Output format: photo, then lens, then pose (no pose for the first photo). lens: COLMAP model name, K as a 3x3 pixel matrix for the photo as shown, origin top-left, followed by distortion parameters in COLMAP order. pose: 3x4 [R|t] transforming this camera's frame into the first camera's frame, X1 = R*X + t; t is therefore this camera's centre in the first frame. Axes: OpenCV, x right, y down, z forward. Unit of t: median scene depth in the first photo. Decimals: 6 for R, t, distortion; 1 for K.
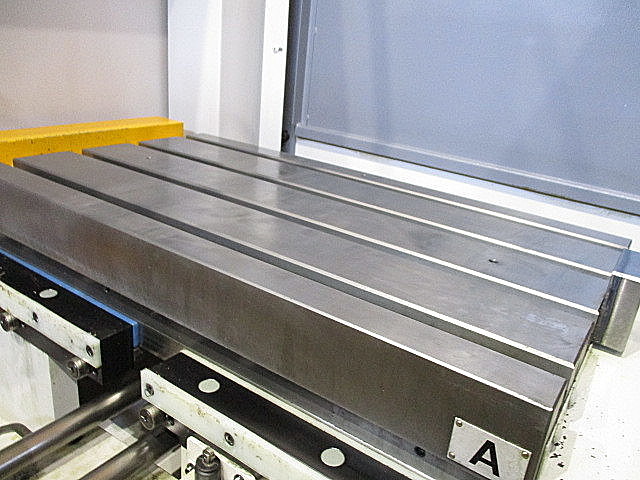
lens RADIAL K [[542.2, 0, 320.0], [0, 542.2, 240.0], [0, 0, 1]] dist [-0.011211, -0.009676]
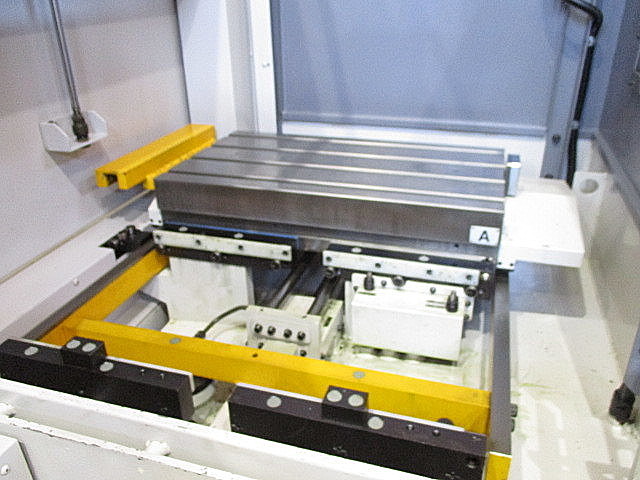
lens RADIAL K [[542.2, 0, 320.0], [0, 542.2, 240.0], [0, 0, 1]] dist [-0.011211, -0.009676]
pose [[0.948173, -0.226064, 0.223302, -0.467305], [0.204472, 0.971999, 0.115800, -0.032930], [-0.243227, -0.064139, 0.967846, -0.624701]]
